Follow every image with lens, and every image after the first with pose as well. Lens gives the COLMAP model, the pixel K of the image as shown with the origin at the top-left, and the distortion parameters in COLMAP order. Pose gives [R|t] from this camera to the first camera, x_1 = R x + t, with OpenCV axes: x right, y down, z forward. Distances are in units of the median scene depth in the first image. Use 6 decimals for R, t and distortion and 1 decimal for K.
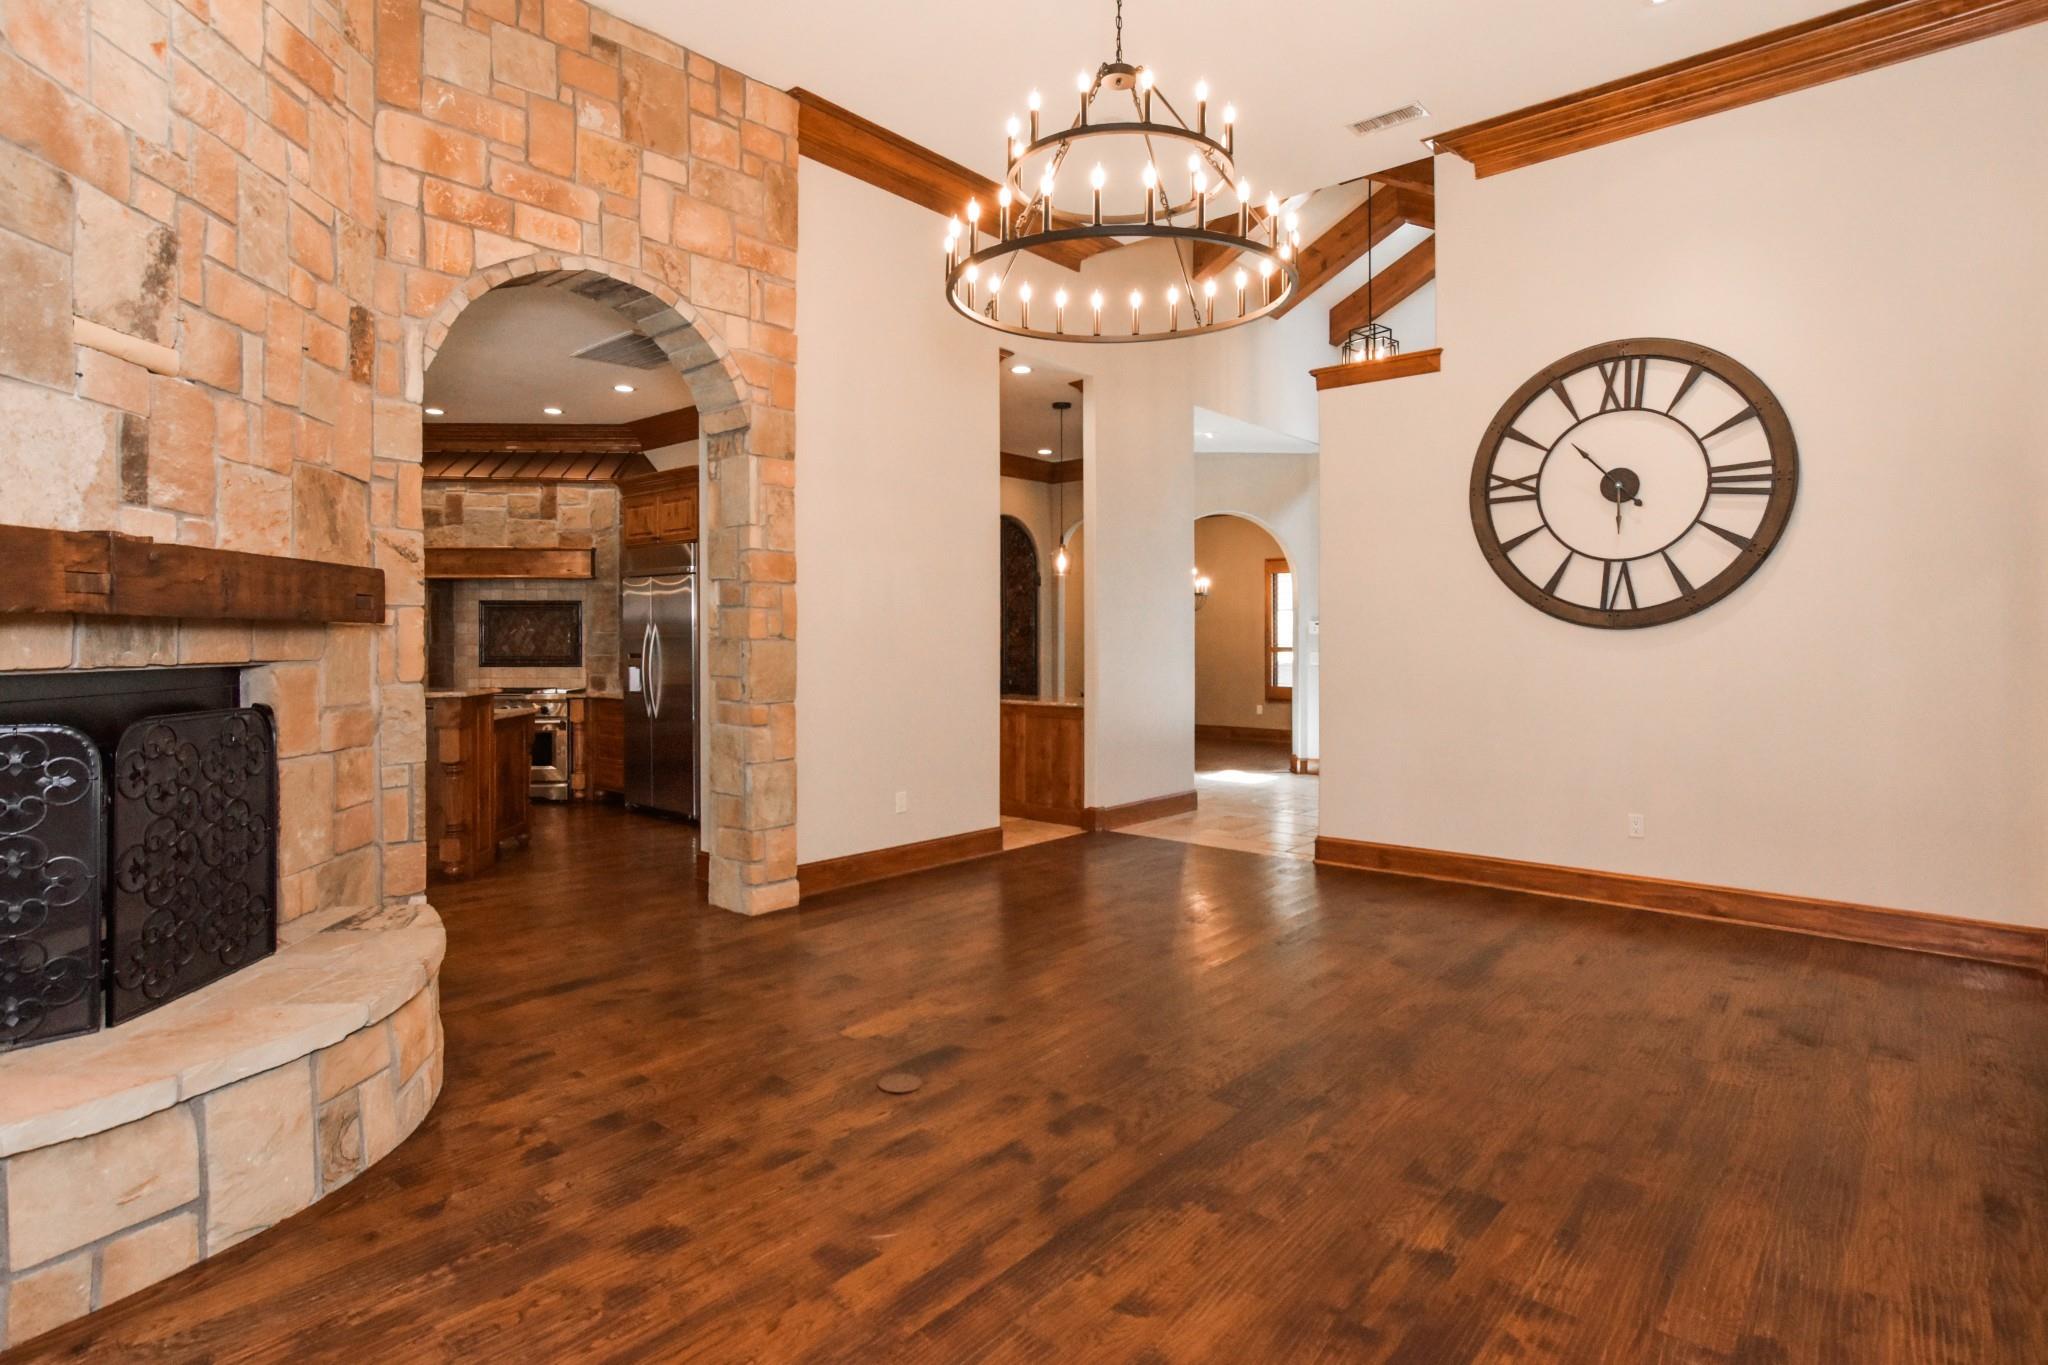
lens RADIAL K [[1007.1, 0, 1021.5], [0, 1007.1, 662.0], [0, 0, 1]] dist [-0.003273, 0.001099]
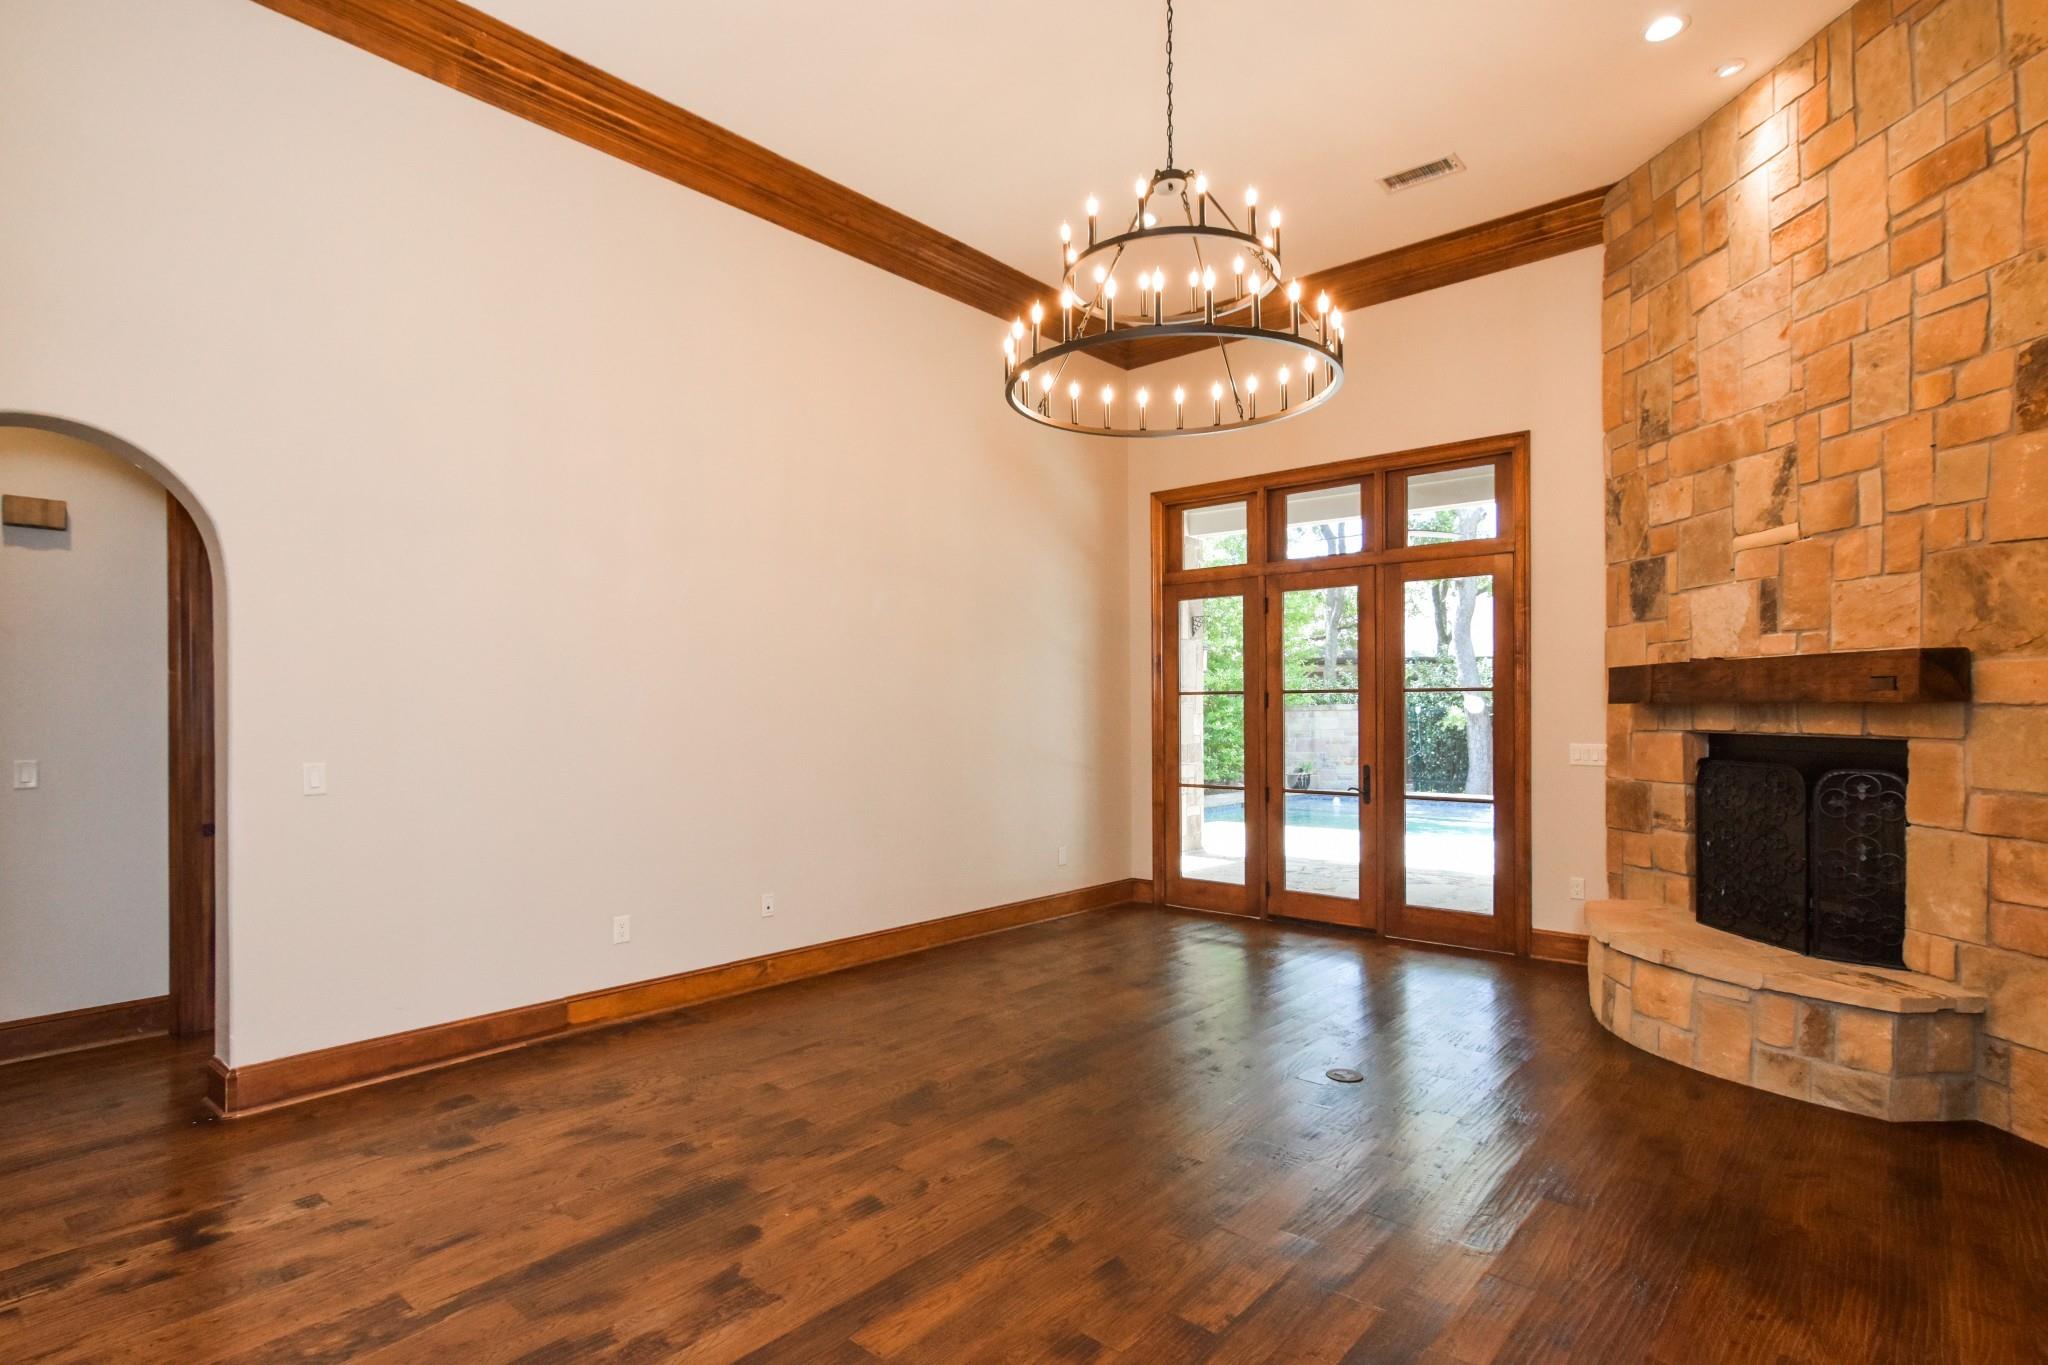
lens RADIAL K [[1007.1, 0, 1027.6], [0, 1007.1, 690.4], [0, 0, 1]] dist [-0.003273, 0.001099]
pose [[-0.999944, 0.001850, -0.010372, 0.295614], [0.001785, 0.999979, 0.006297, -0.069218], [0.010384, 0.006278, -0.999926, 2.350029]]
